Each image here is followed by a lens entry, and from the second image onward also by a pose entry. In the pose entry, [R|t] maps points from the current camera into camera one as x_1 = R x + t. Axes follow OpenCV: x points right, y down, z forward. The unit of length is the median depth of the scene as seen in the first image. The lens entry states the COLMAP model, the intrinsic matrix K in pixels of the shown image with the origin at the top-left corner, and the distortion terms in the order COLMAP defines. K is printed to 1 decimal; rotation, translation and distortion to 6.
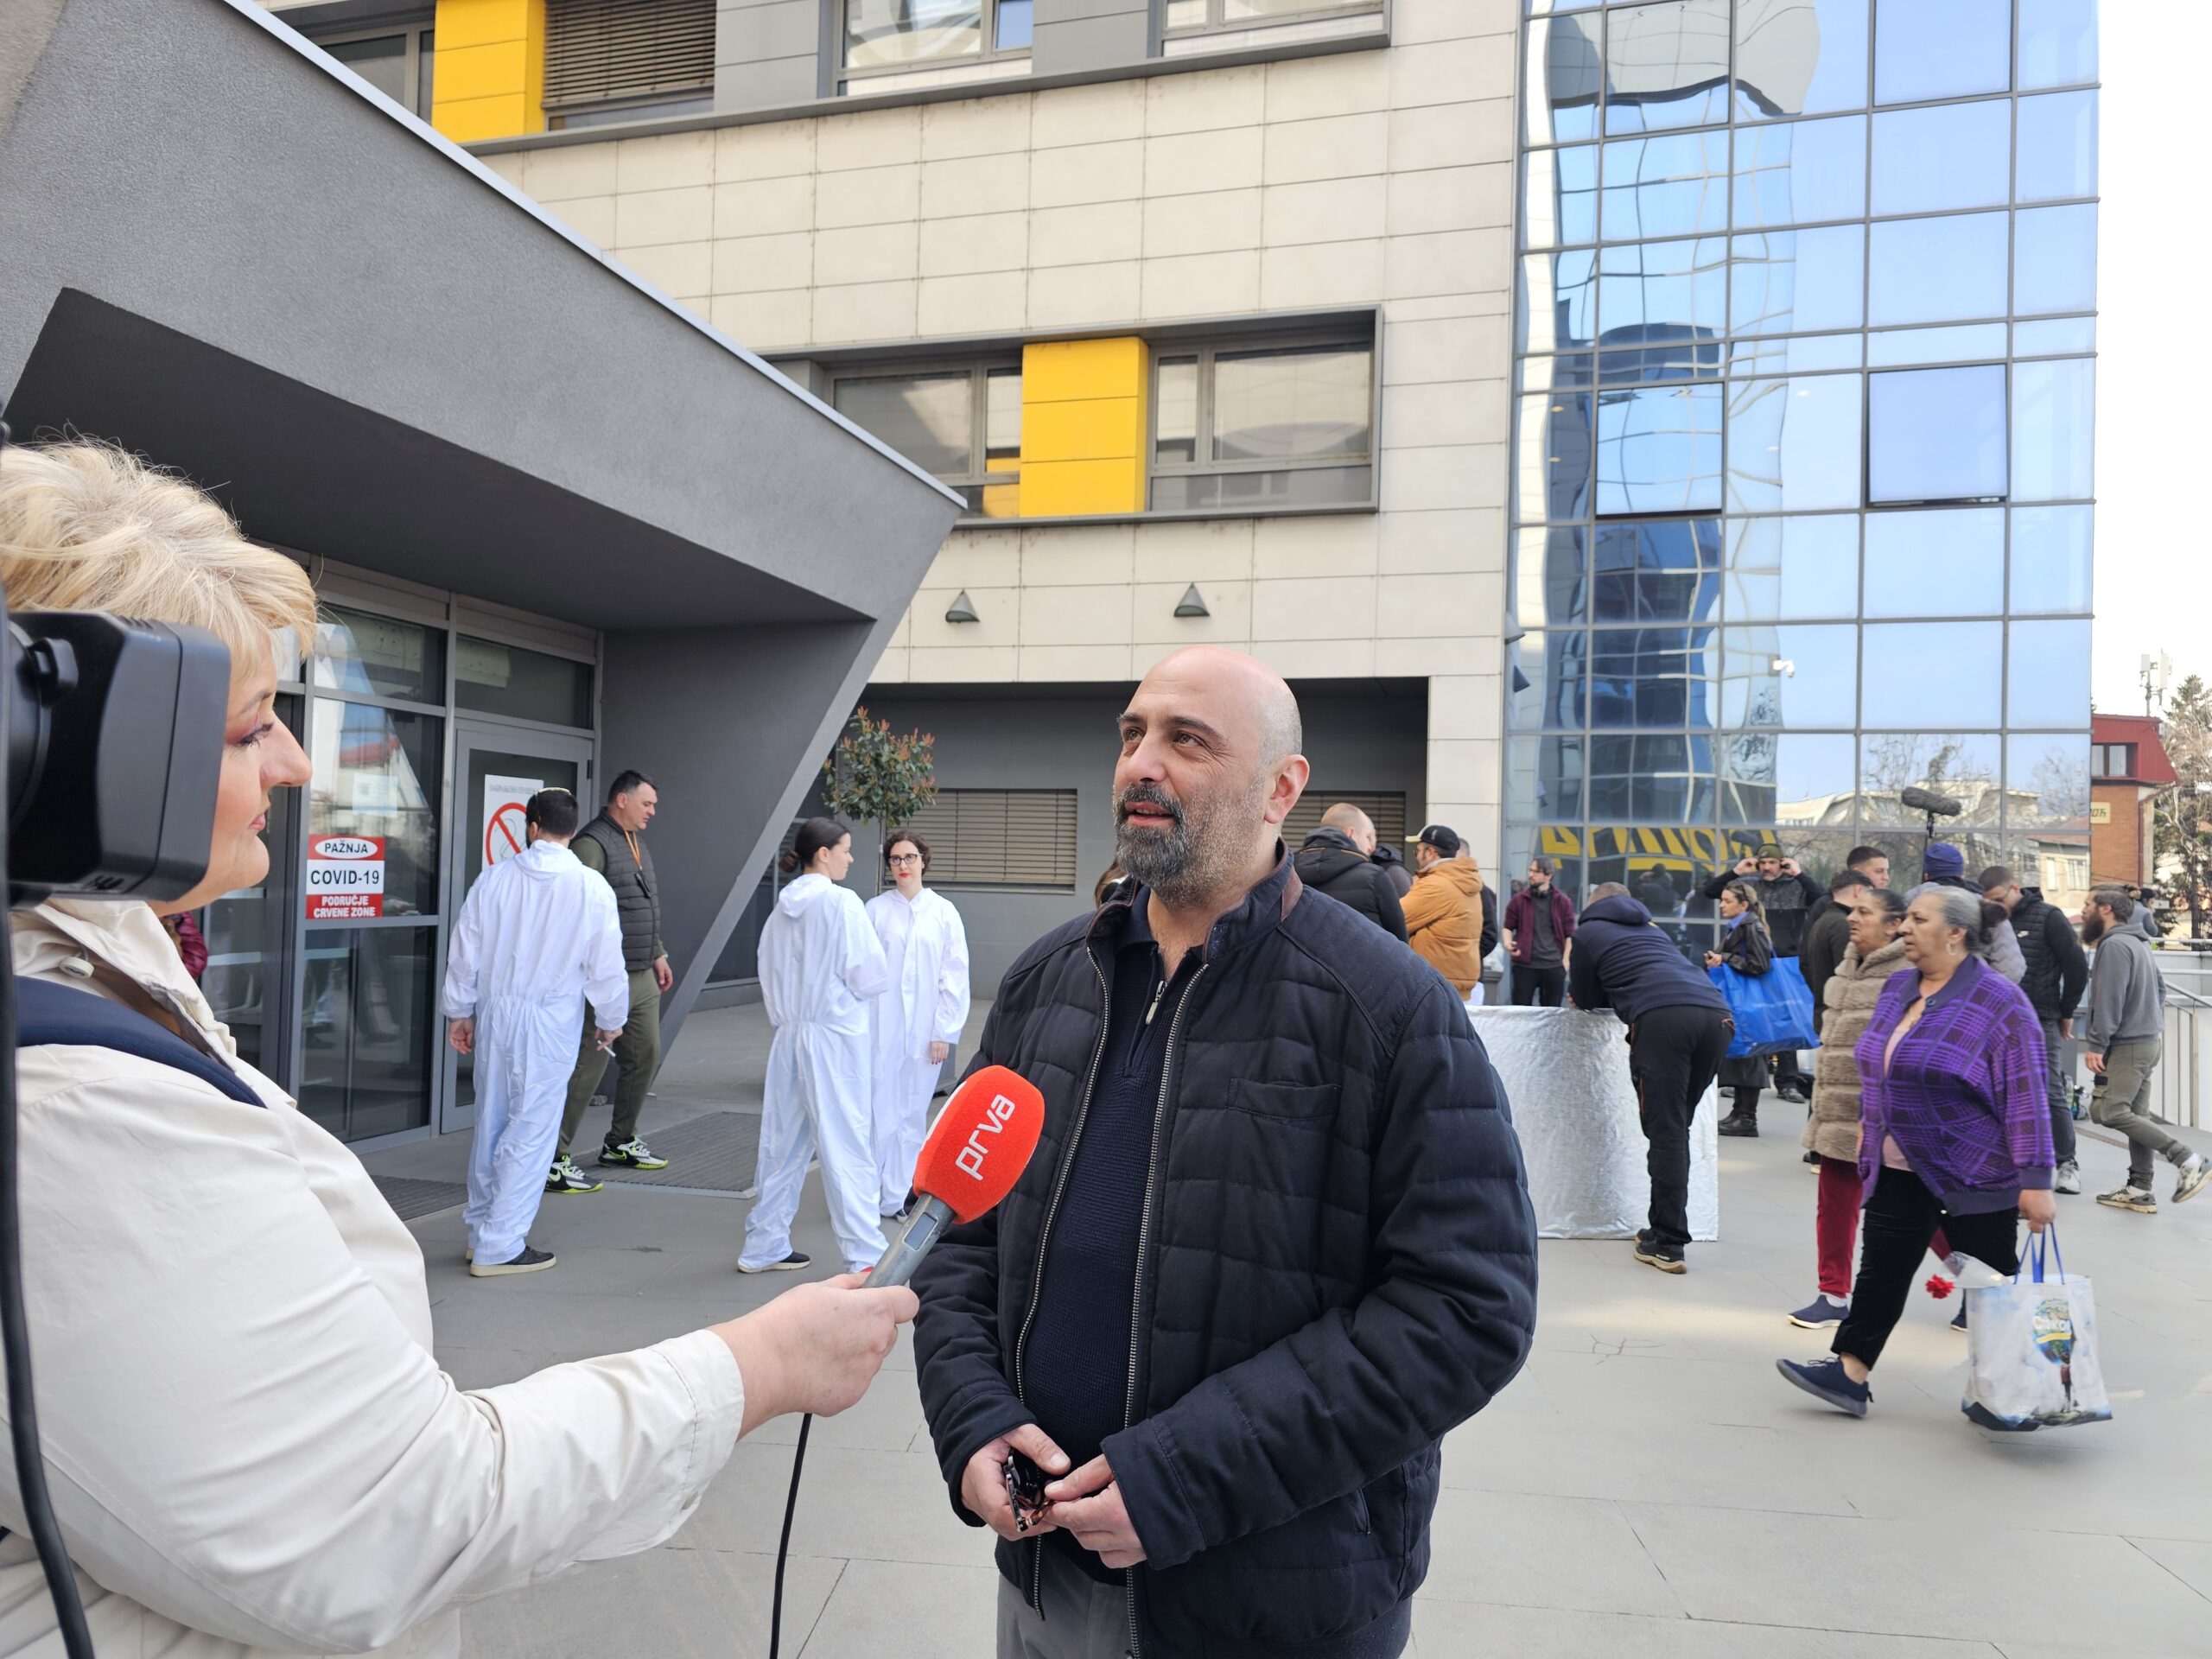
lens RADIAL K [[1481.9, 0, 1105.8], [0, 1481.9, 858.8], [0, 0, 1]] dist [0.052007, -0.062919]
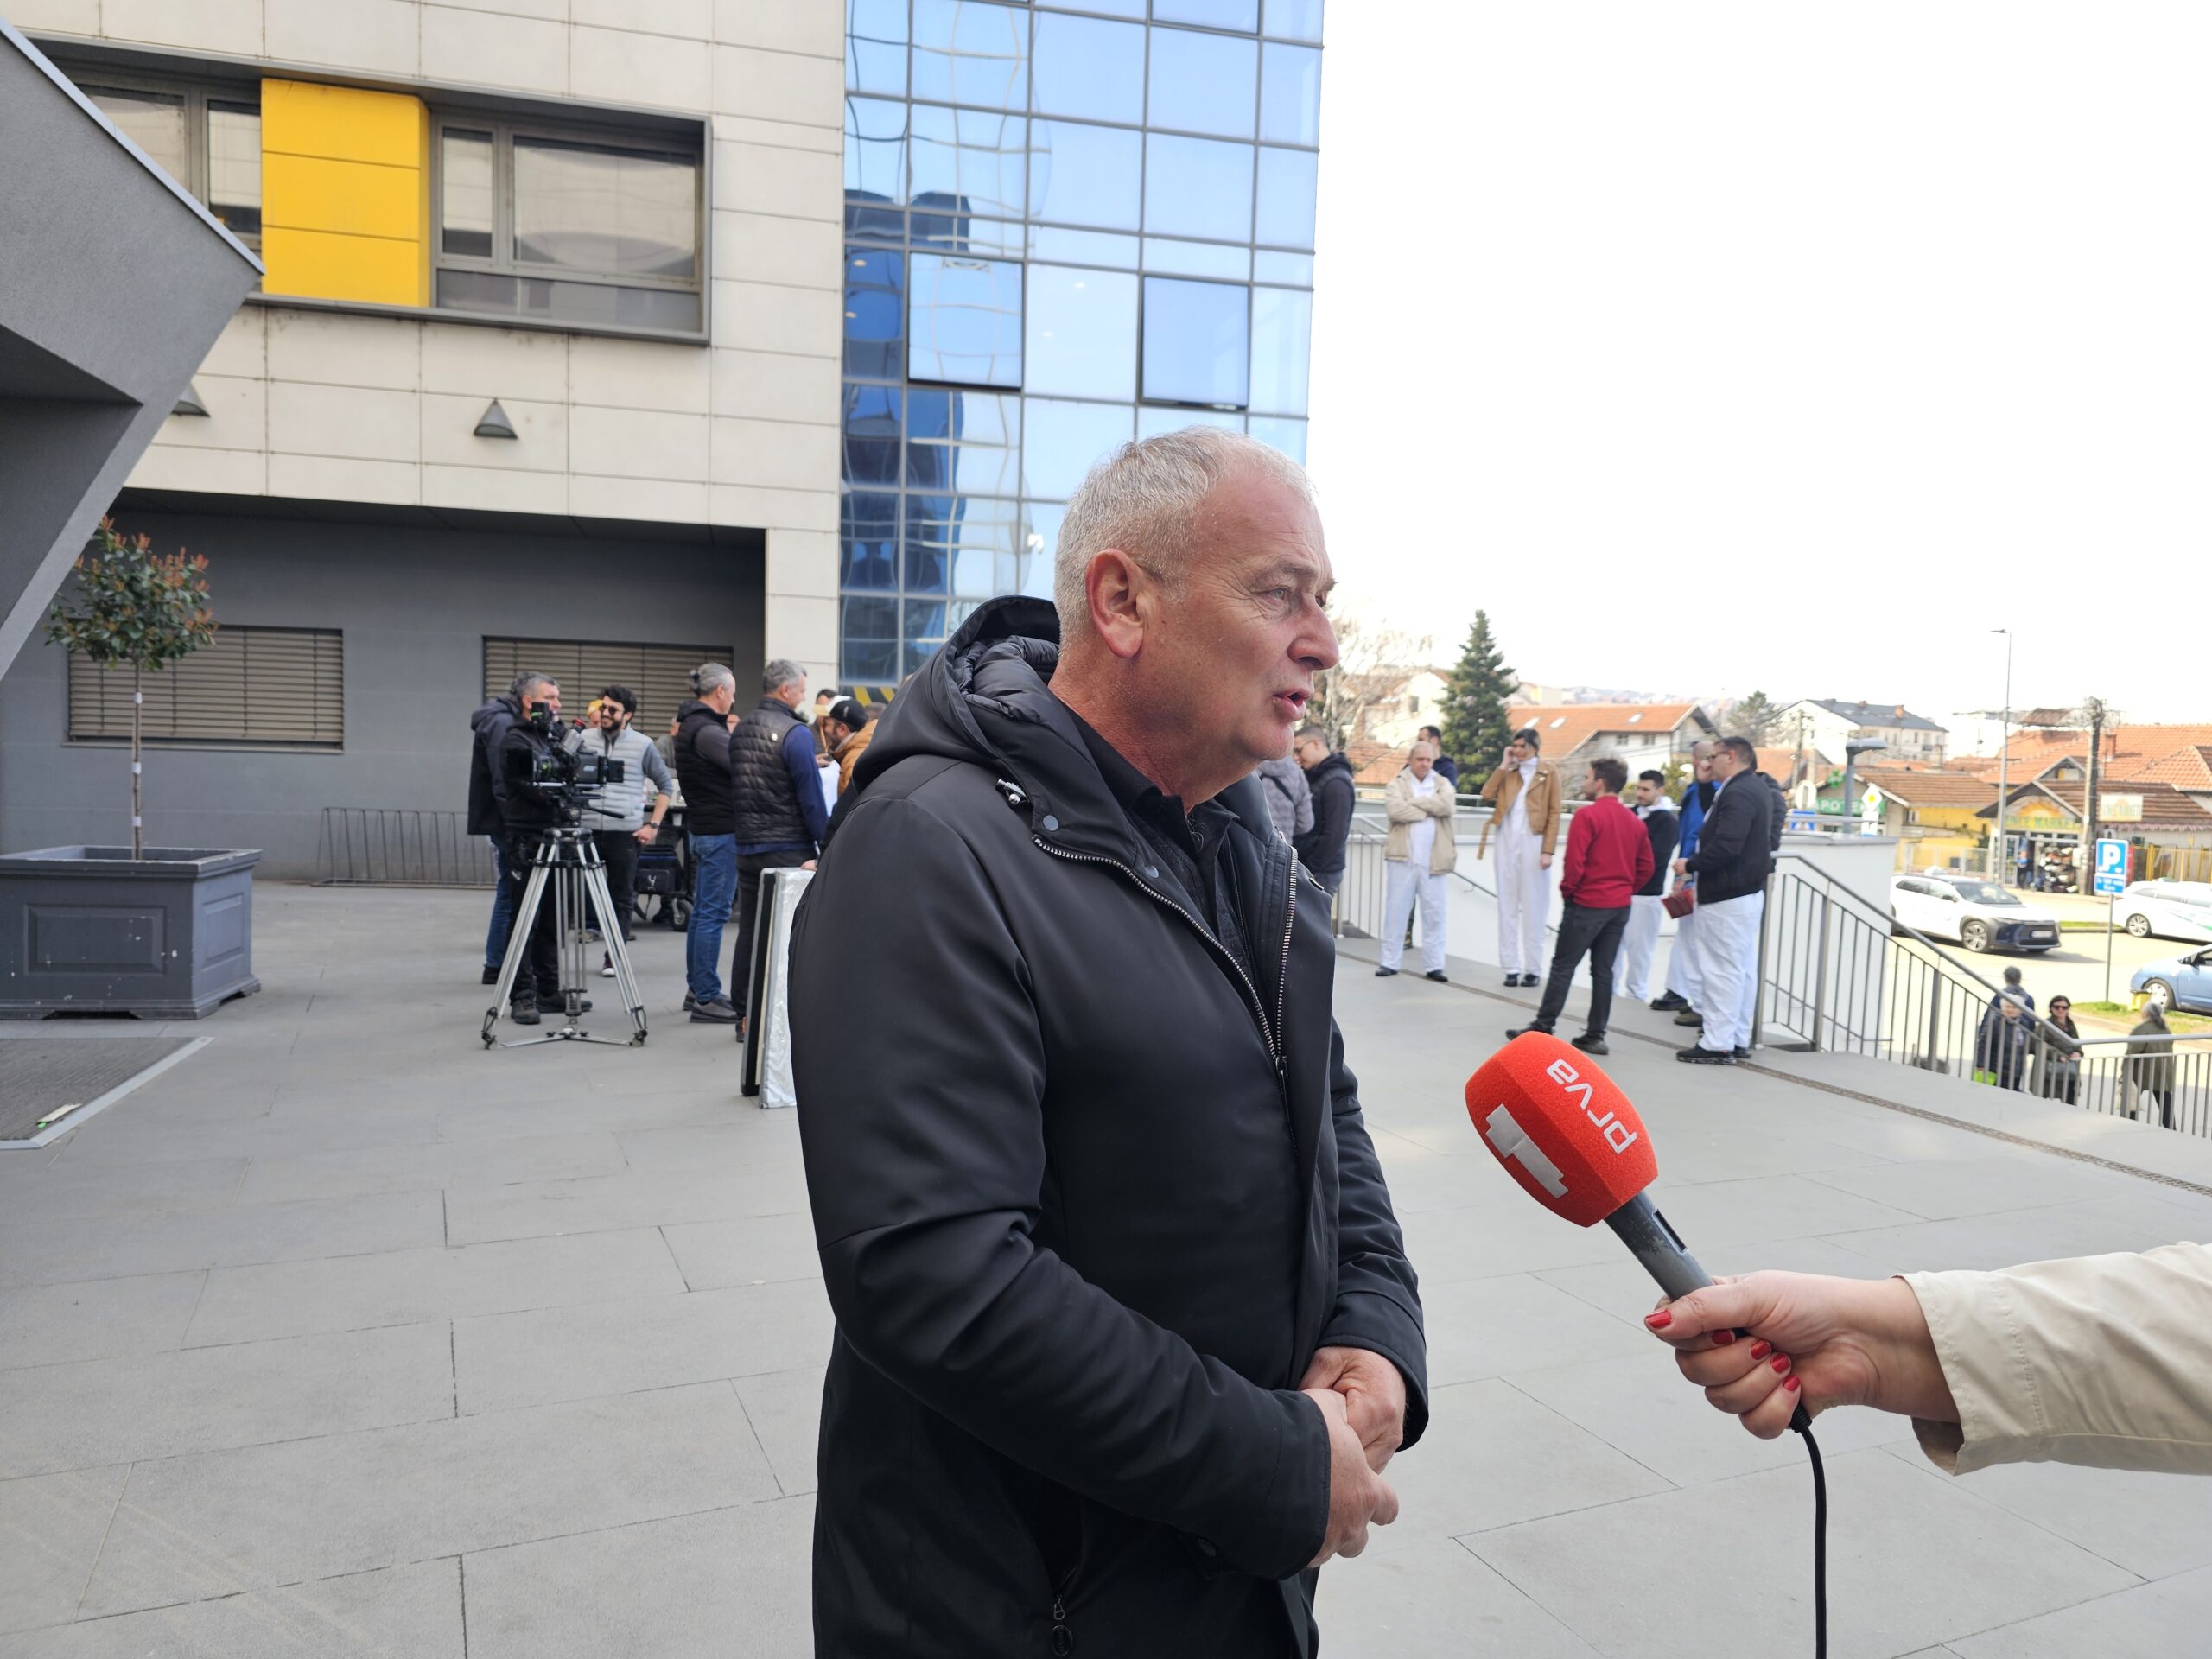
lens RADIAL K [[1493.6, 0, 1103.8], [0, 1493.6, 863.6], [0, 0, 1]] dist [0.002014, -0.005024]
pose [[0.877415, -0.033255, 0.478579, -0.056883], [-0.014008, 0.995393, 0.094850, -0.000925], [-0.479528, -0.089927, 0.872907, 0.028017]]
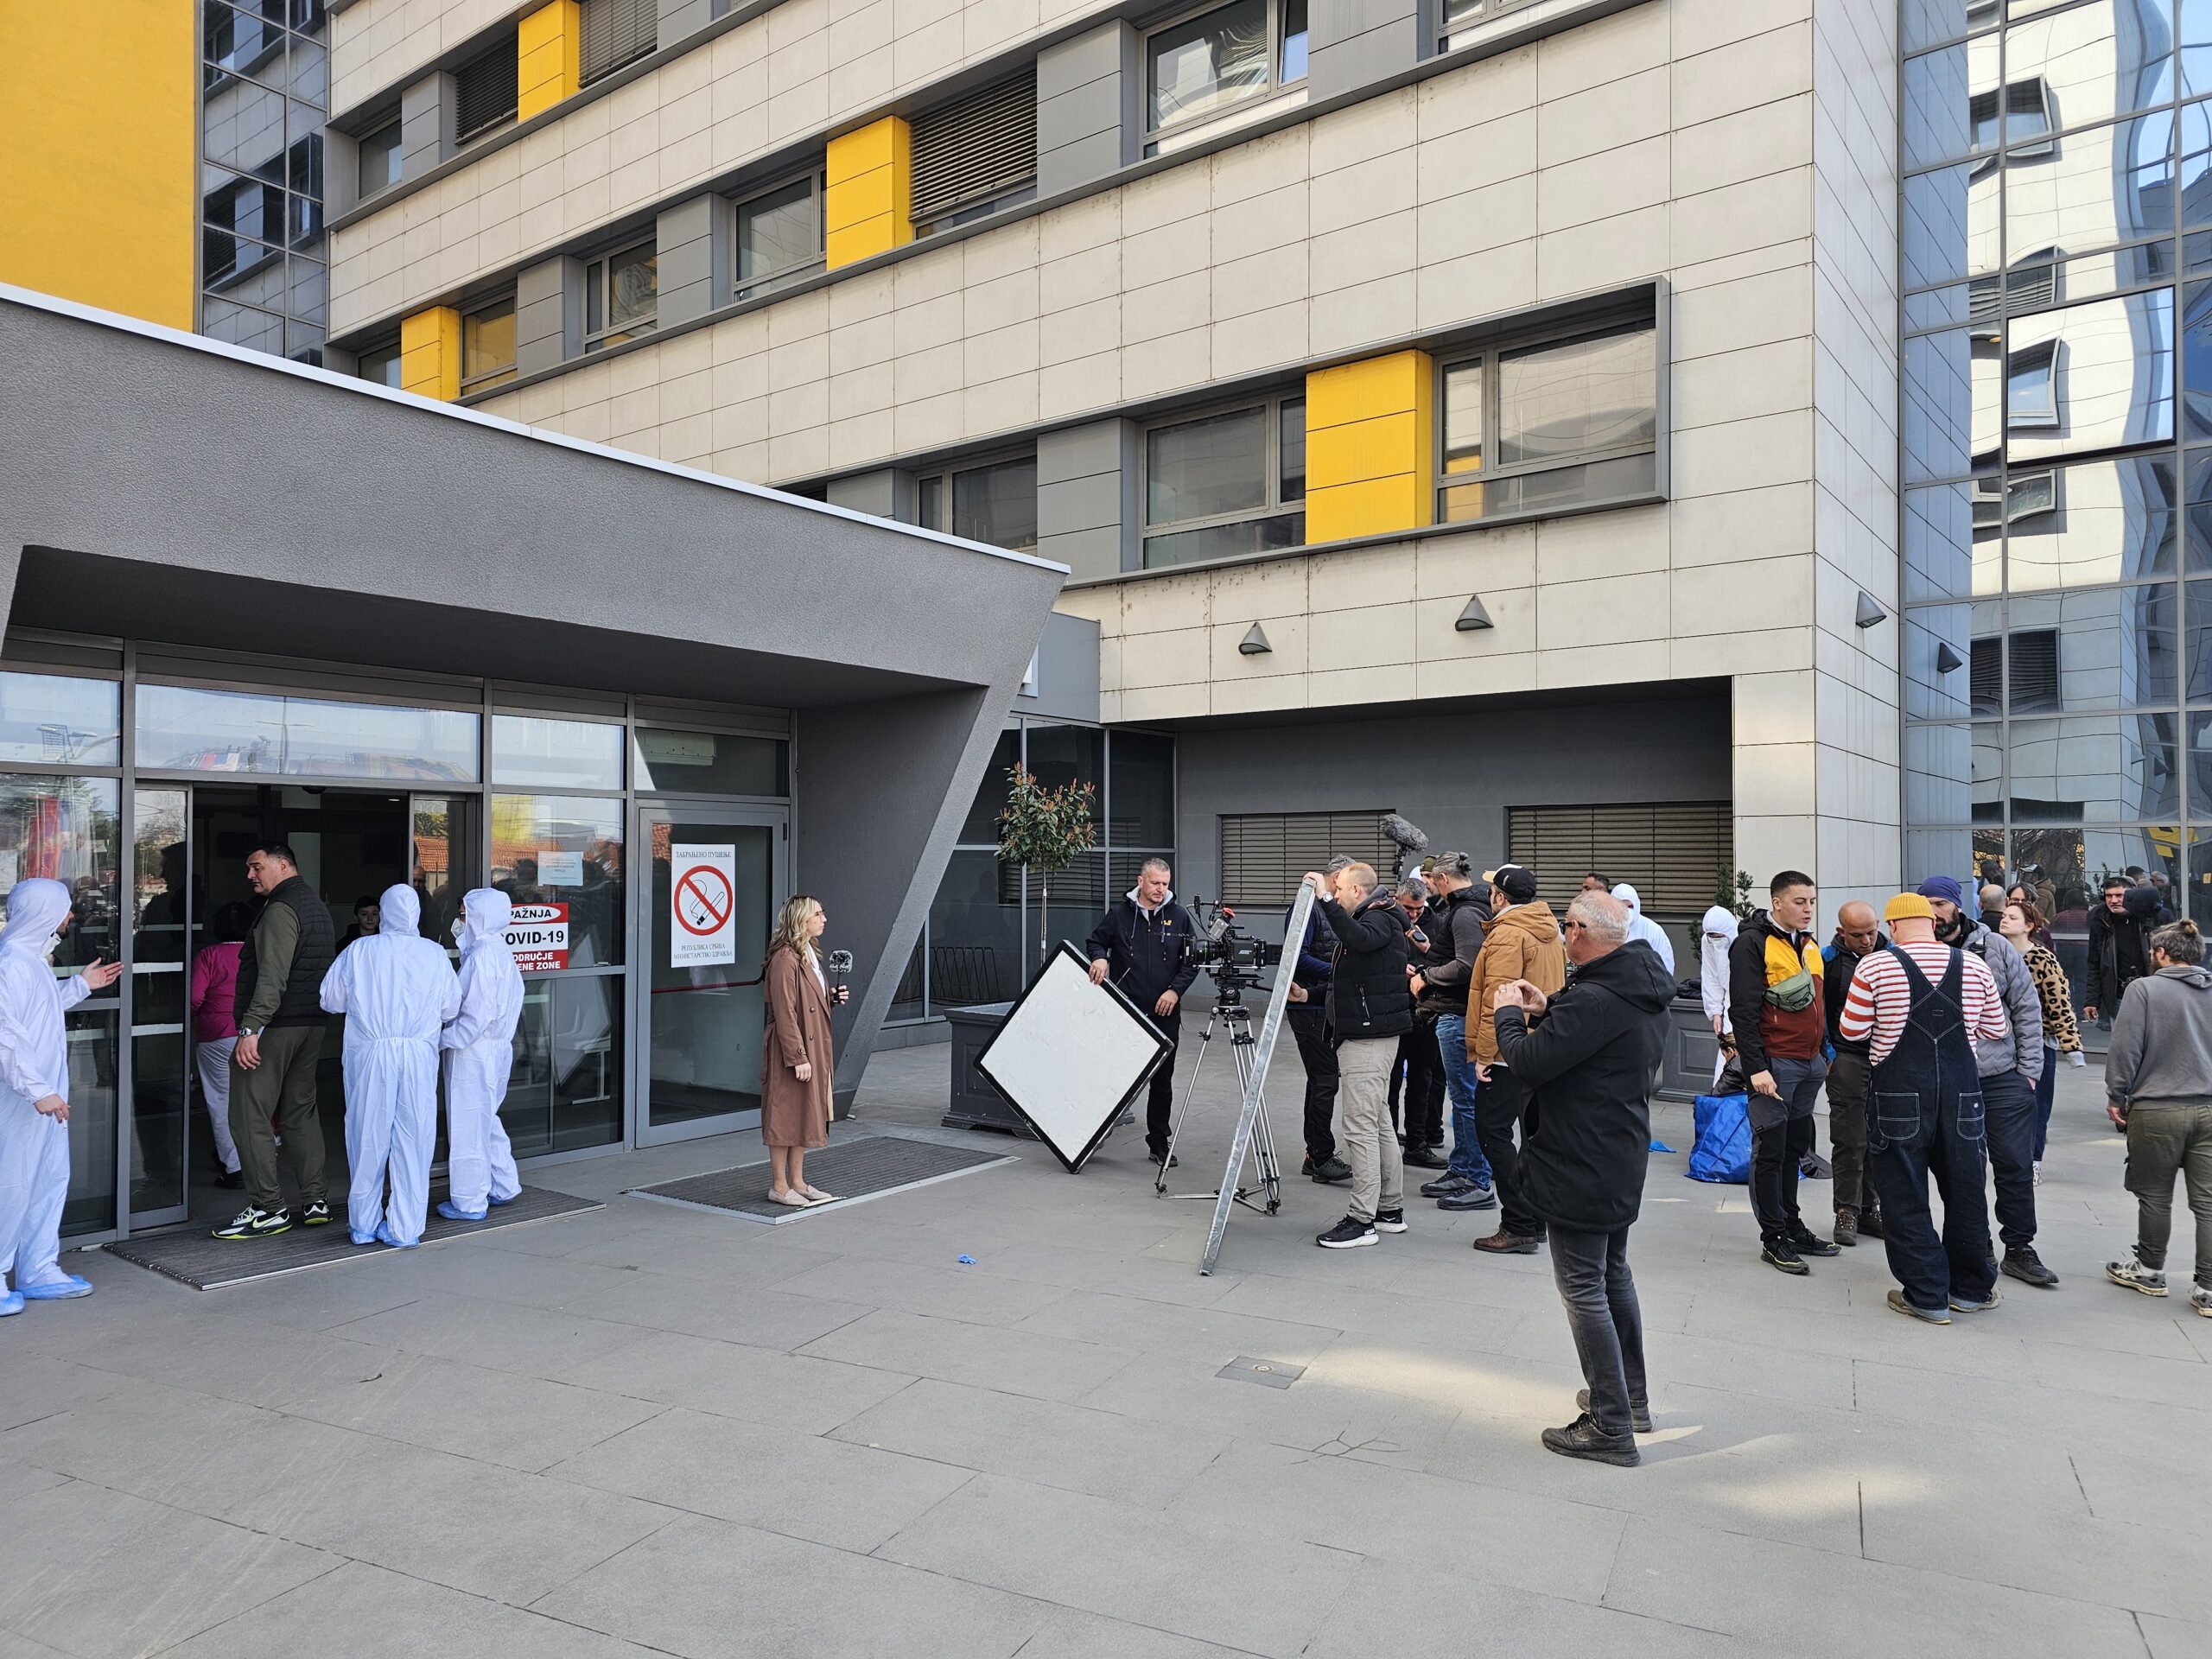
lens RADIAL K [[1468.0, 0, 1115.9], [0, 1468.0, 856.5], [0, 0, 1]] dist [0.057574, -0.052604]
pose [[0.931350, -0.026917, -0.363128, 0.180580], [0.026247, 0.999633, -0.006778, -0.015951], [0.363177, -0.003219, 0.931715, 0.023739]]
